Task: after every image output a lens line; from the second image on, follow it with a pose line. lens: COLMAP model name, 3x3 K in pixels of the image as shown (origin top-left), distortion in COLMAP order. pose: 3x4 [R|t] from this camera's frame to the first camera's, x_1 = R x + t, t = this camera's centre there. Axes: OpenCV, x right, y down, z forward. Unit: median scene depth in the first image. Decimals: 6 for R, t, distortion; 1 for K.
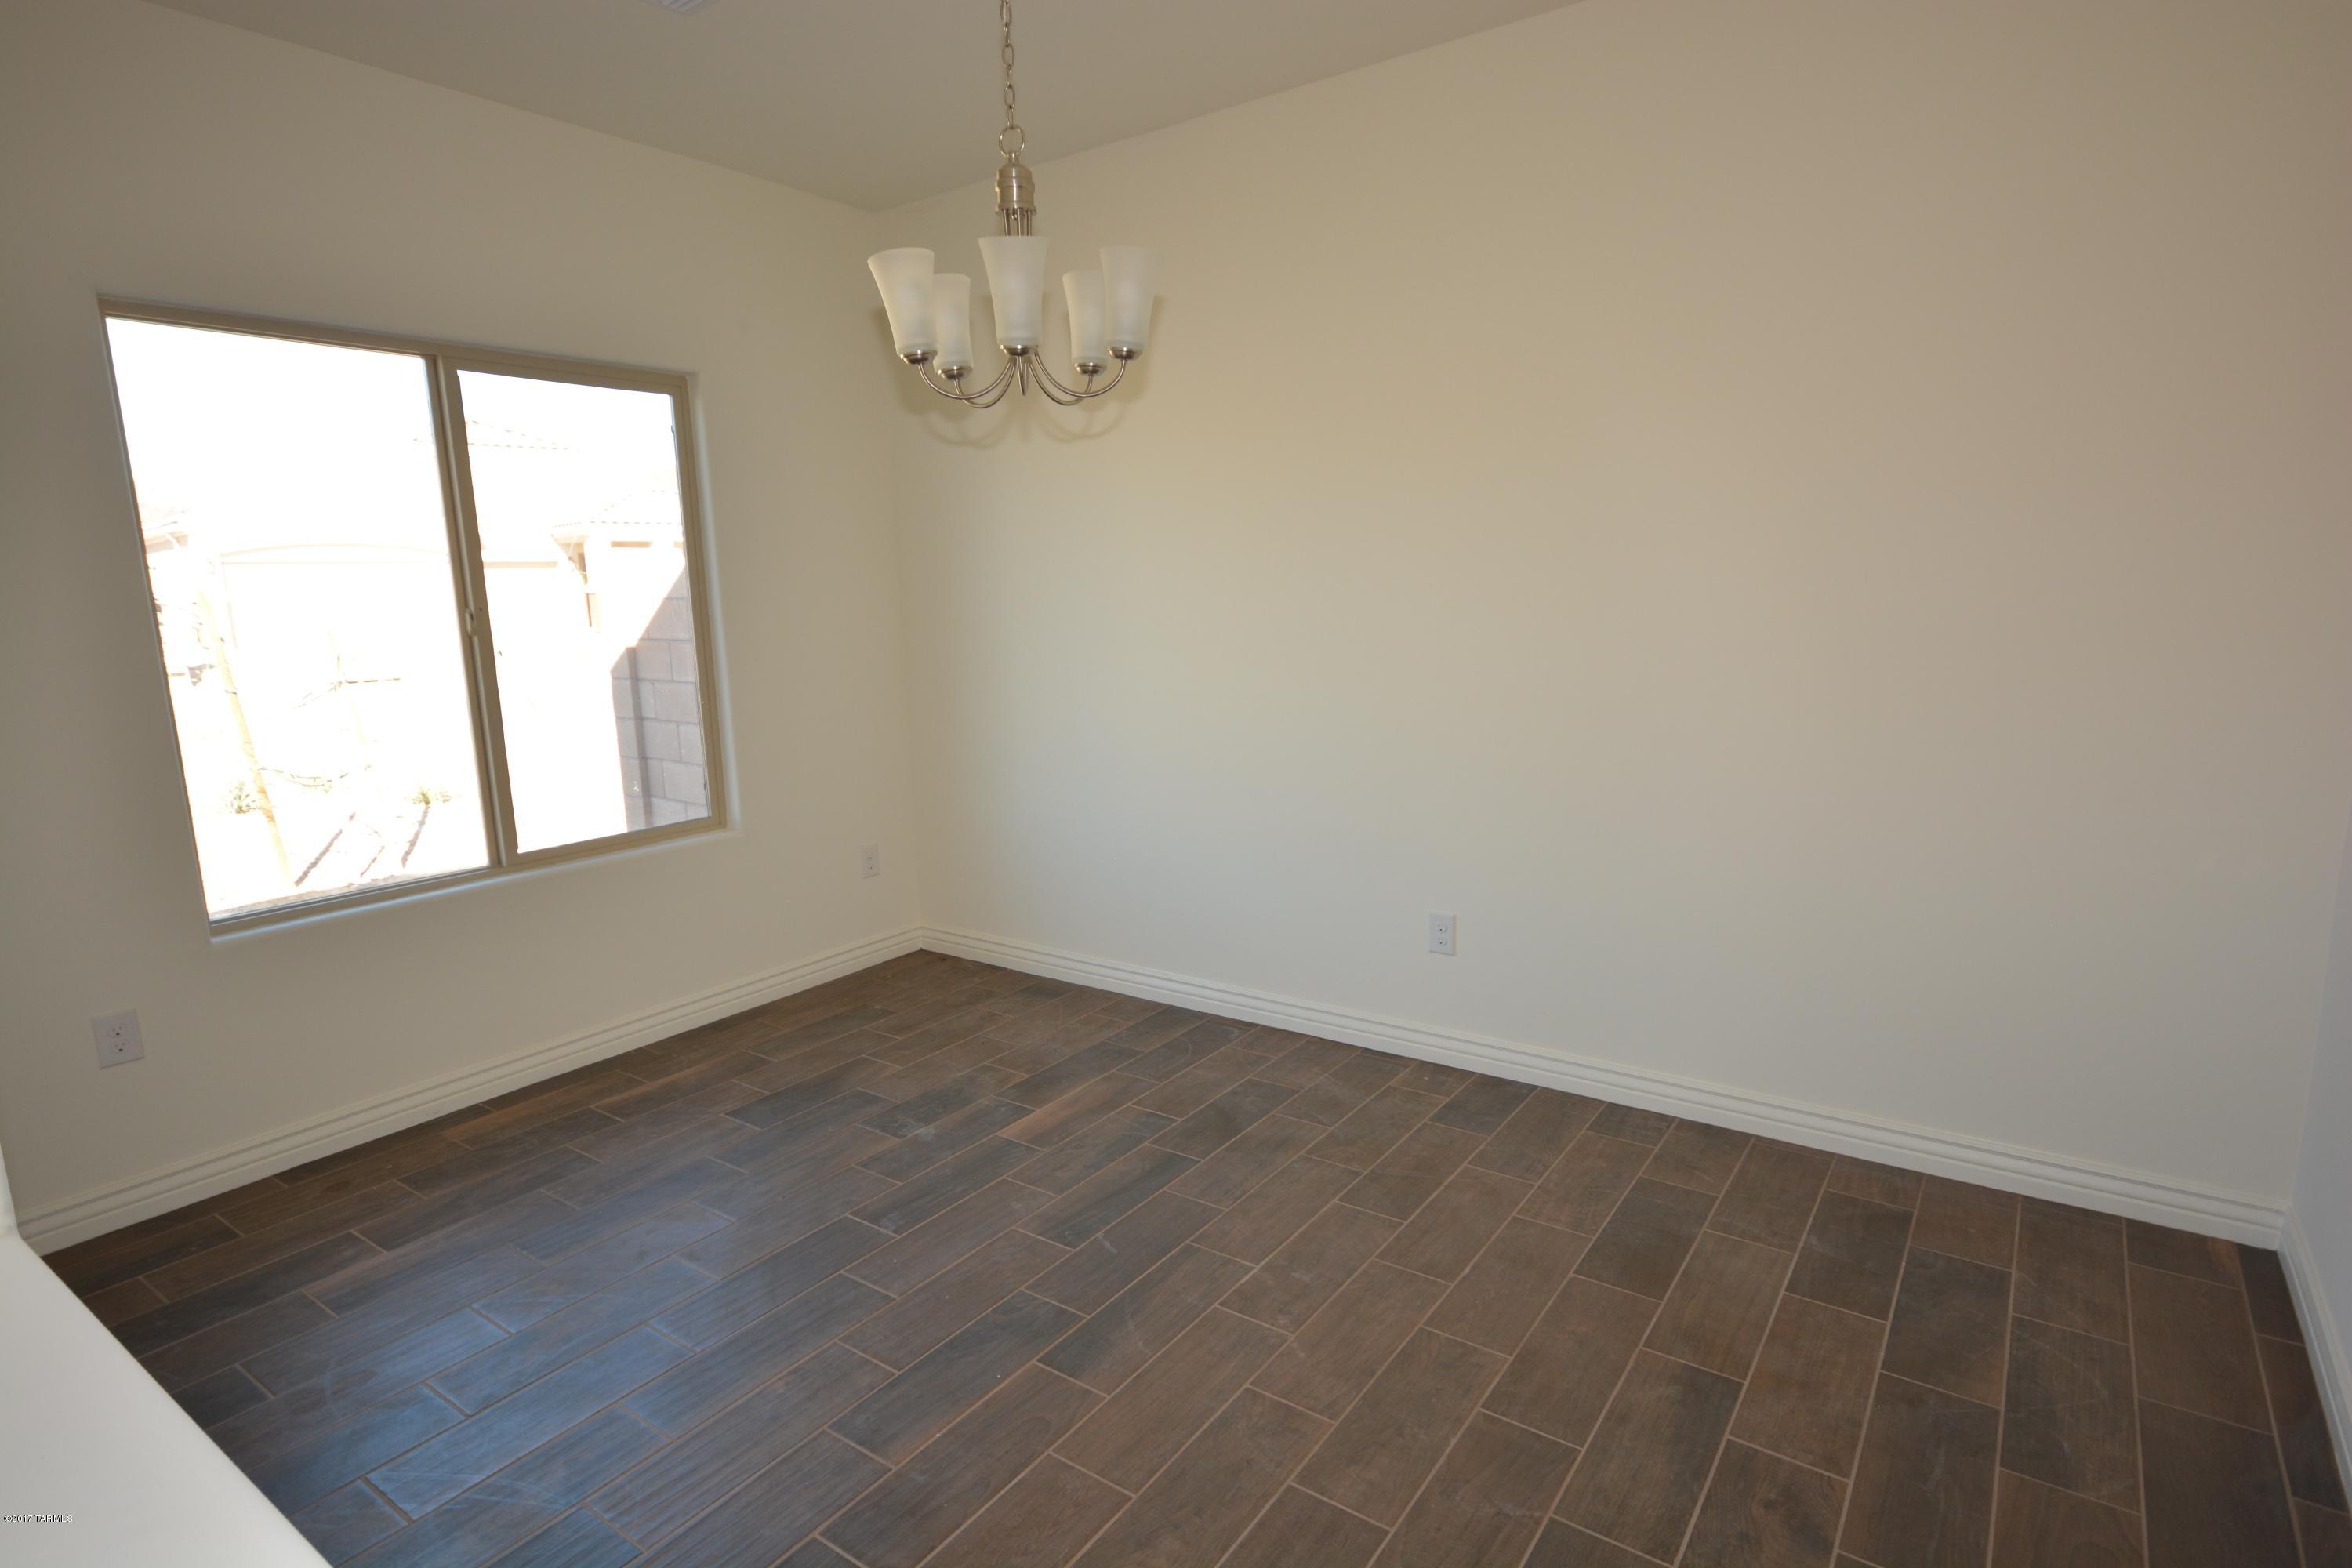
lens RADIAL K [[1246.5, 0, 1186.2], [0, 1246.5, 776.7], [0, 0, 1]] dist [0.005195, 0.000560]
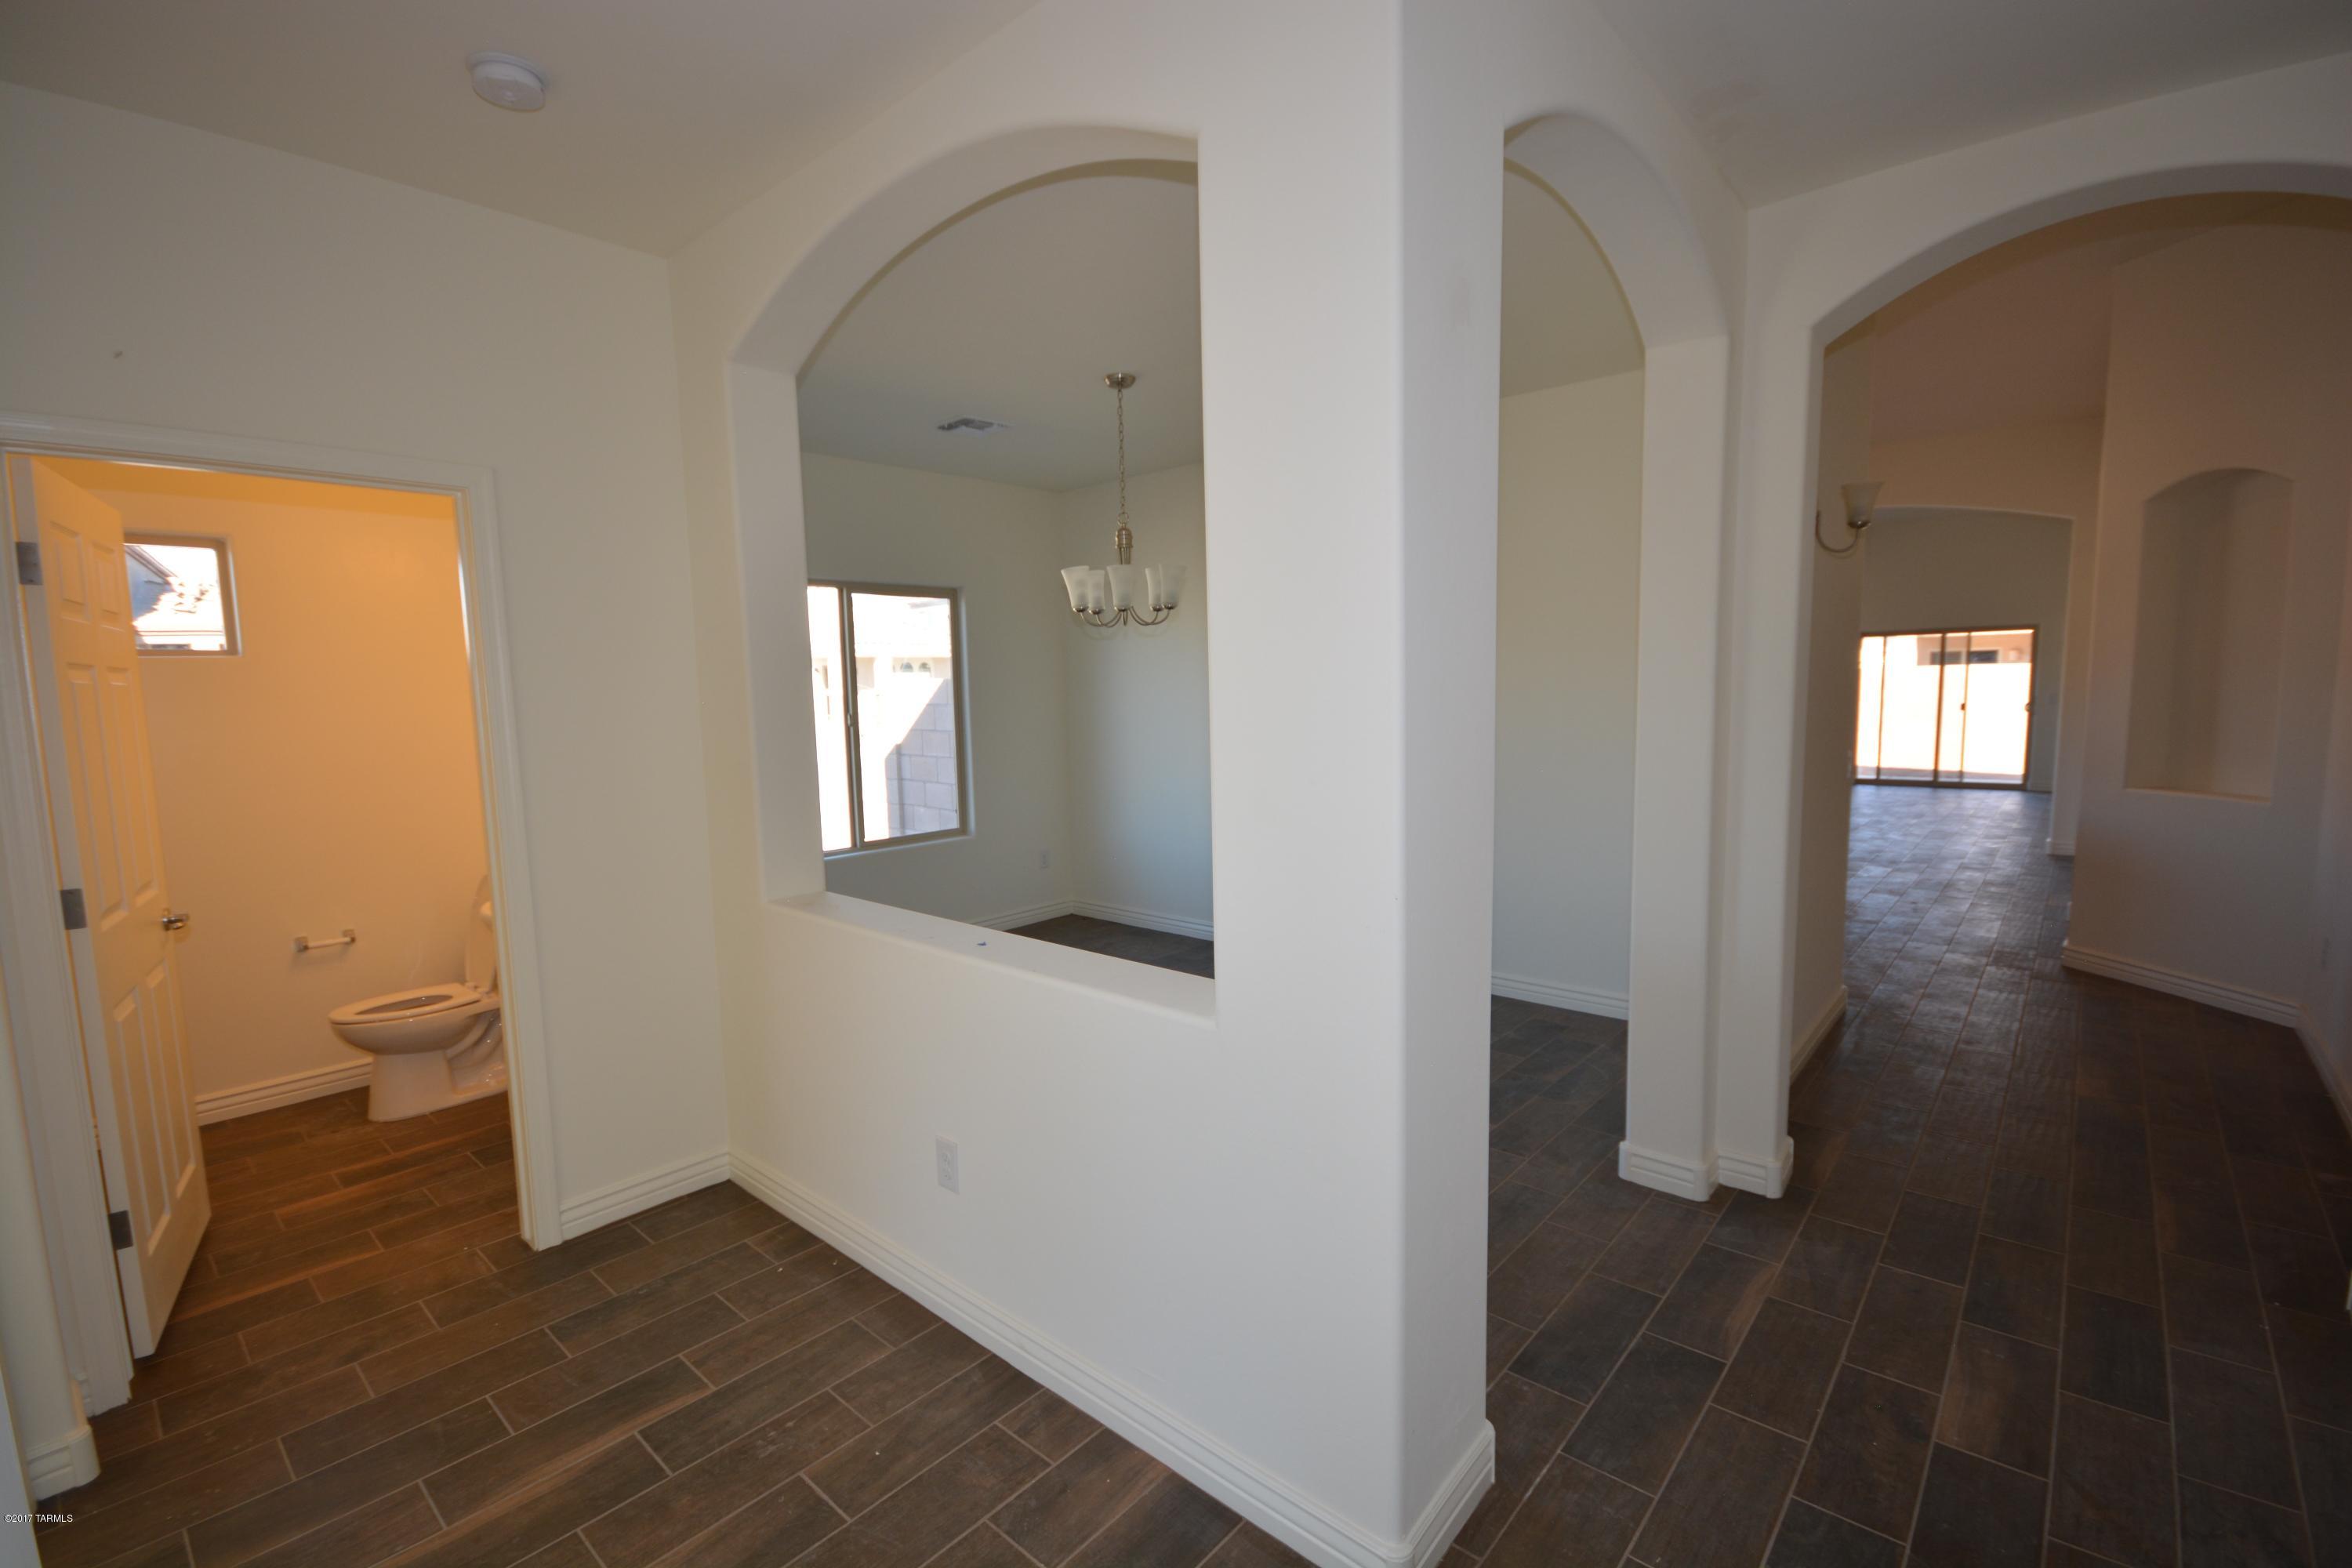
lens RADIAL K [[1028.4, 0, 1162.7], [0, 1028.4, 797.8], [0, 0, 1]] dist [-0.001752, -0.003887]
pose [[0.992486, 0.018572, -0.120942, 0.123245], [-0.024462, 0.998576, -0.047400, 0.072436], [0.119890, 0.050003, 0.991527, -0.607971]]
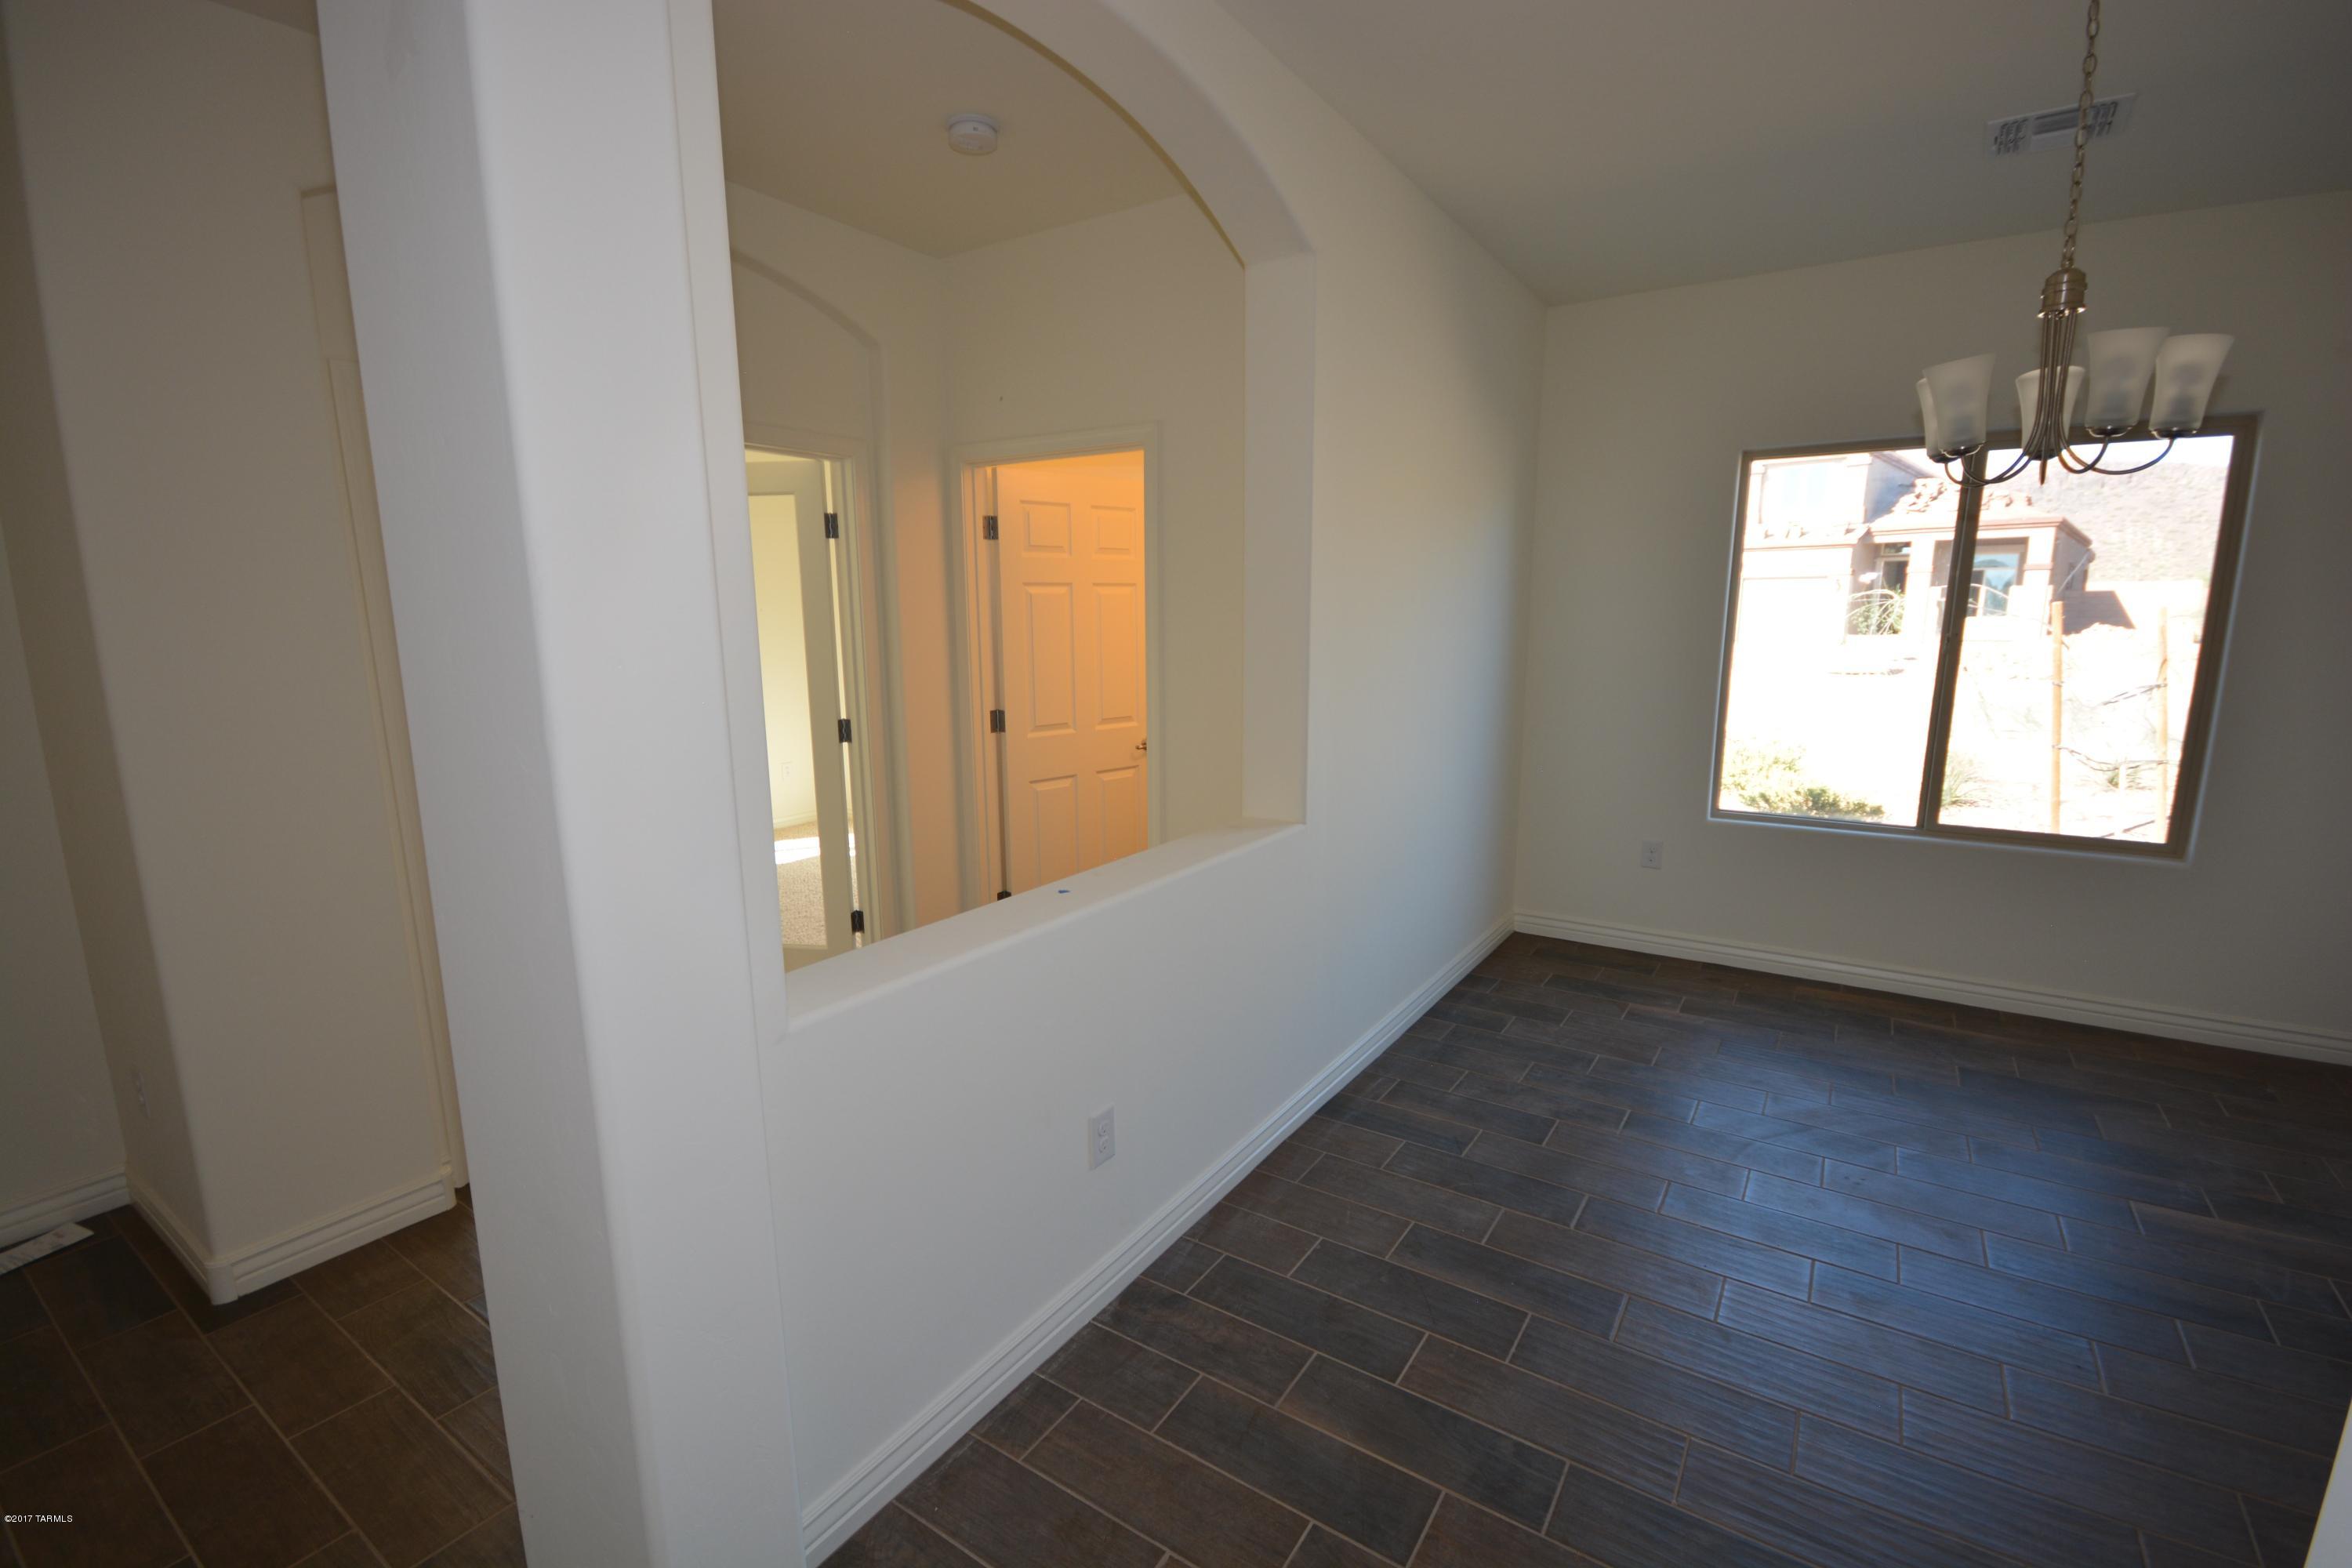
lens RADIAL K [[1028.4, 0, 1168.0], [0, 1028.4, 784.8], [0, 0, 1]] dist [-0.001752, -0.003887]
pose [[0.022030, 0.201071, -0.979329, 0.588492], [-0.155974, 0.968263, 0.195291, -0.075579], [0.987516, 0.148447, 0.052692, 0.171973]]
